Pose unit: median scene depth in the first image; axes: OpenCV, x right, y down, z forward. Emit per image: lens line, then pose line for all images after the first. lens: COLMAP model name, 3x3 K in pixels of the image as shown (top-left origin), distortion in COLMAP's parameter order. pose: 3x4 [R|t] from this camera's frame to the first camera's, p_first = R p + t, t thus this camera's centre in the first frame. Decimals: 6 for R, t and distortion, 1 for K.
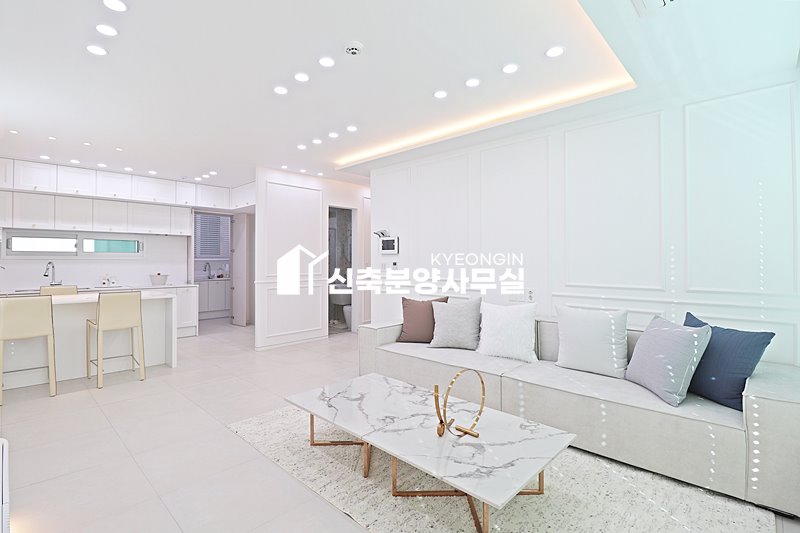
lens RADIAL K [[376.2, 0, 399.2], [0, 376.2, 258.3], [0, 0, 1]] dist [0.000097, -0.014031]
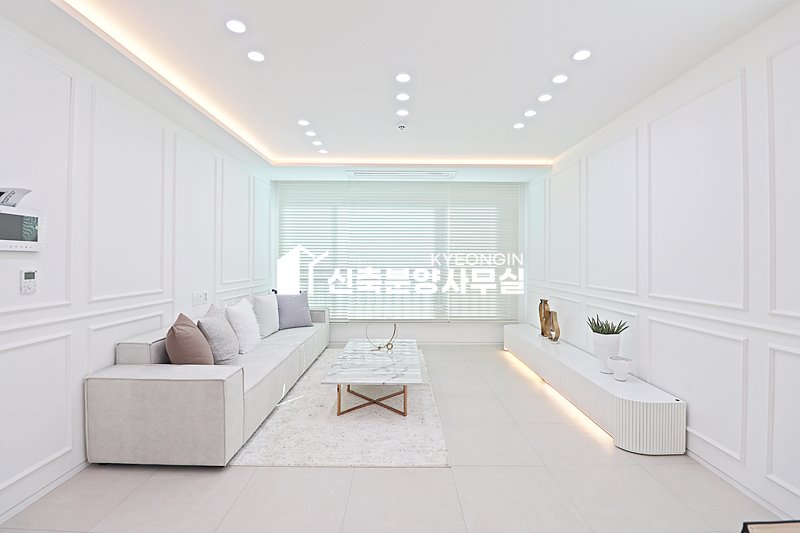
lens RADIAL K [[369.9, 0, 400.7], [0, 369.9, 259.2], [0, 0, 1]] dist [-0.001362, -0.015490]
pose [[-0.695921, -0.002959, 0.718112, -0.525625], [-0.006857, 0.999973, -0.002524, -0.004973], [-0.718086, -0.006681, -0.695923, 0.895340]]
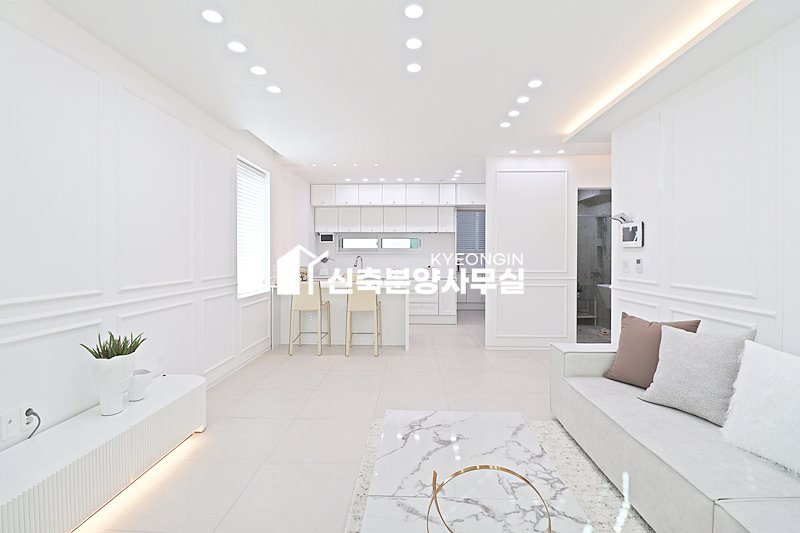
lens RADIAL K [[369.9, 0, 400.7], [0, 369.9, 259.2], [0, 0, 1]] dist [-0.001362, -0.015490]
pose [[0.666317, 0.010702, -0.745592, 0.181591], [0.004831, 0.999814, 0.018669, -0.003802], [0.745653, -0.016042, 0.666142, 0.211429]]
